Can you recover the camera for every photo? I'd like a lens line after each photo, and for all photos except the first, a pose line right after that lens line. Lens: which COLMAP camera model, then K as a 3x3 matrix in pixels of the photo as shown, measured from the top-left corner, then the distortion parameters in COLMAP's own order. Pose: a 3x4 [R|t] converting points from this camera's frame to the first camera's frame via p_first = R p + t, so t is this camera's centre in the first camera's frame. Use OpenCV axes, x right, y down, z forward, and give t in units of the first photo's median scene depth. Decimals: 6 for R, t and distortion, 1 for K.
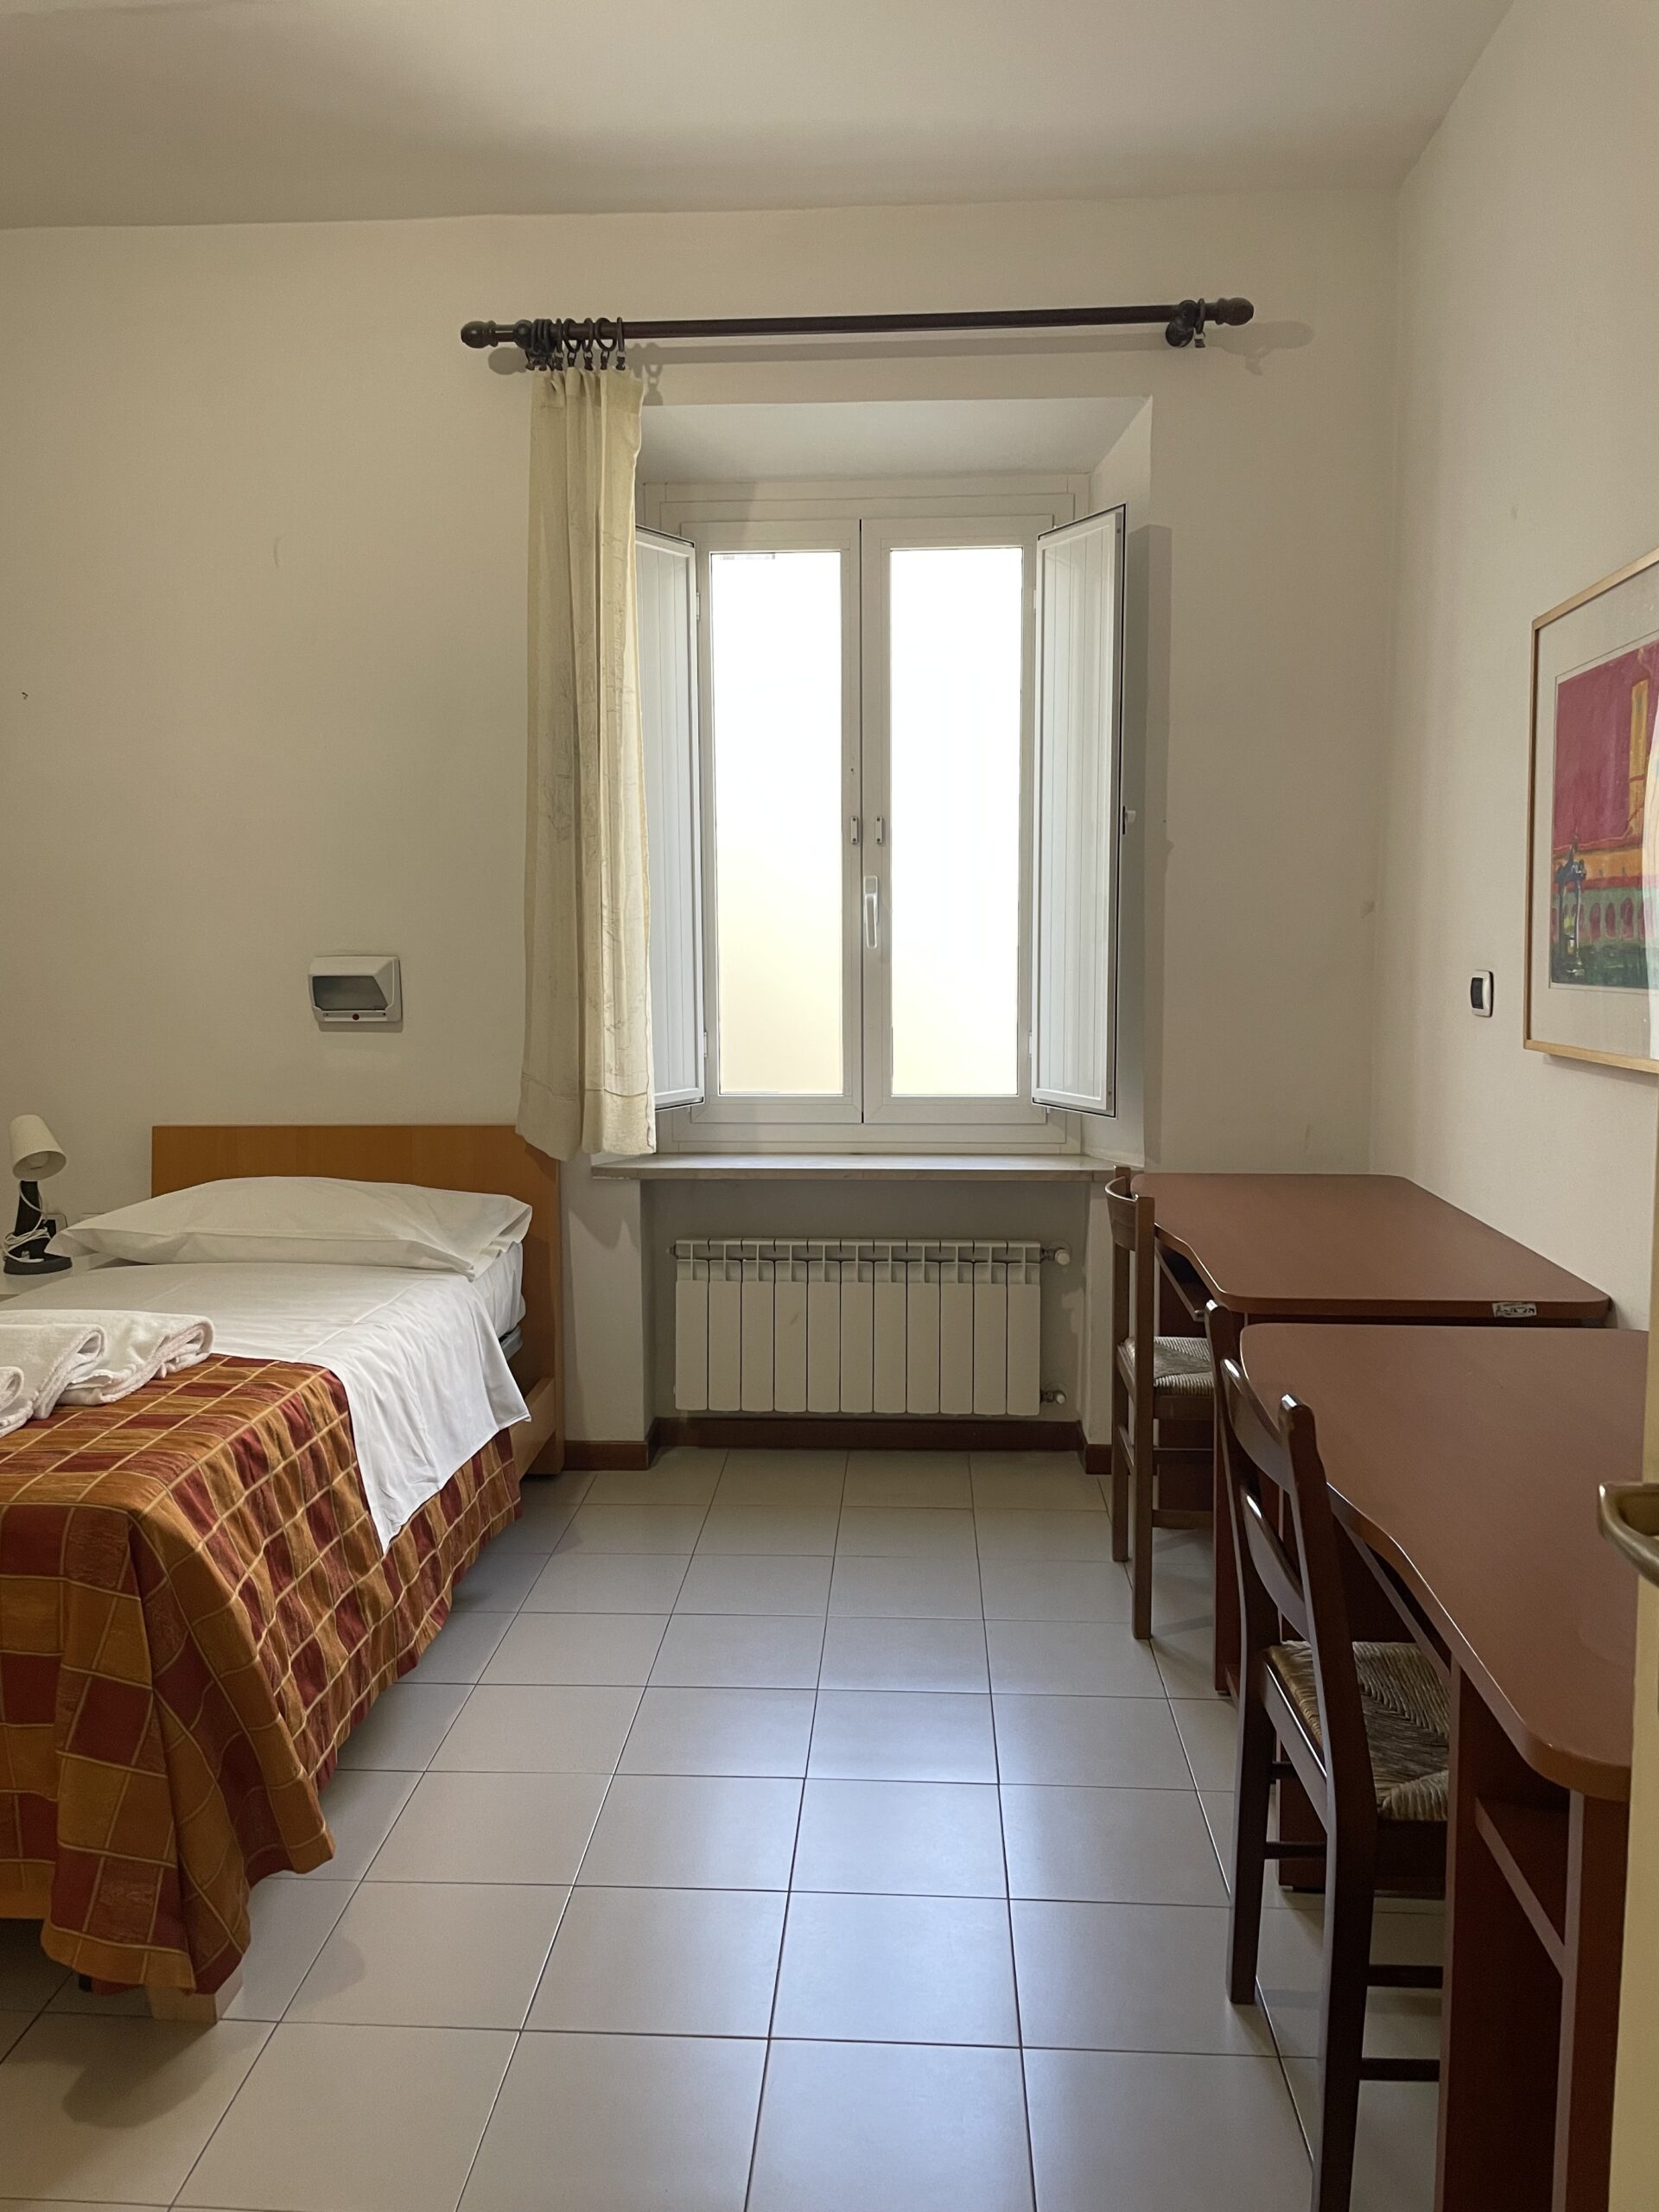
lens RADIAL K [[1670.4, 0, 829.5], [0, 1670.4, 1106.0], [0, 0, 1]] dist [0.085334, -0.108316]
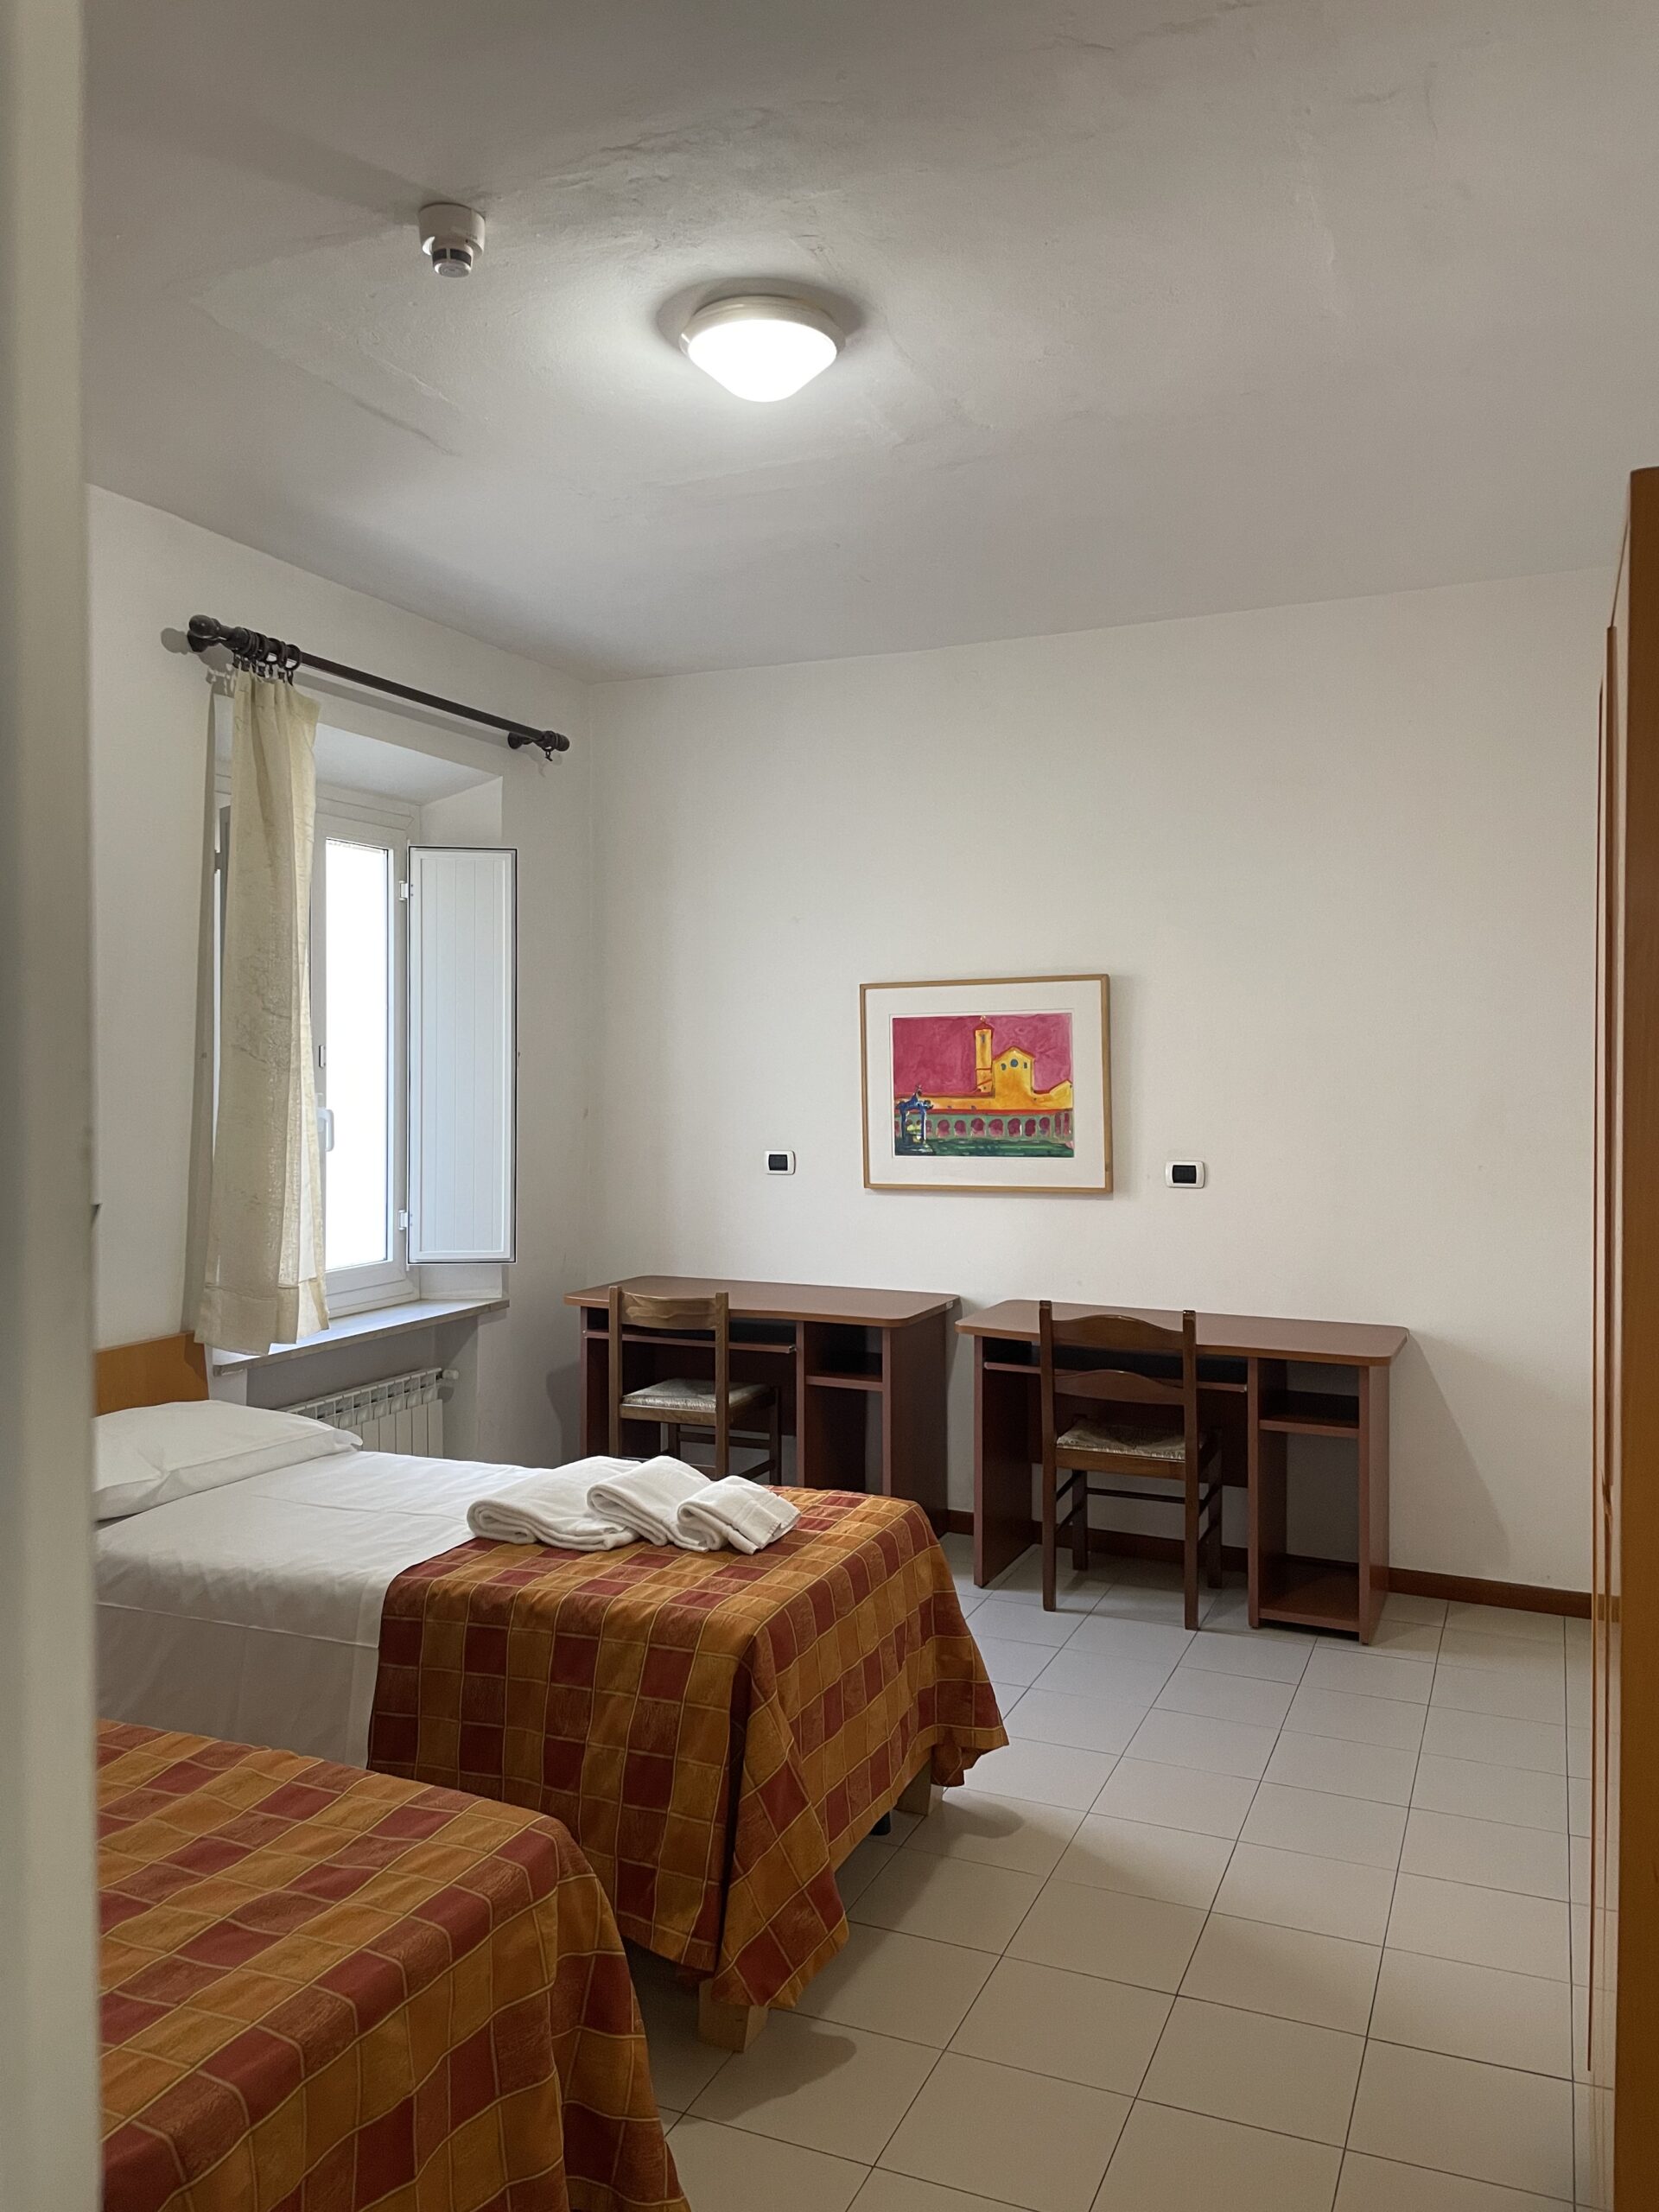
lens RADIAL K [[1670.4, 0, 829.5], [0, 1670.4, 1106.0], [0, 0, 1]] dist [0.085334, -0.108316]
pose [[0.333122, -0.019400, 0.942684, -1.141196], [0.109040, 0.993873, -0.018079, -0.074792], [-0.936558, 0.108813, 0.333196, 0.275984]]
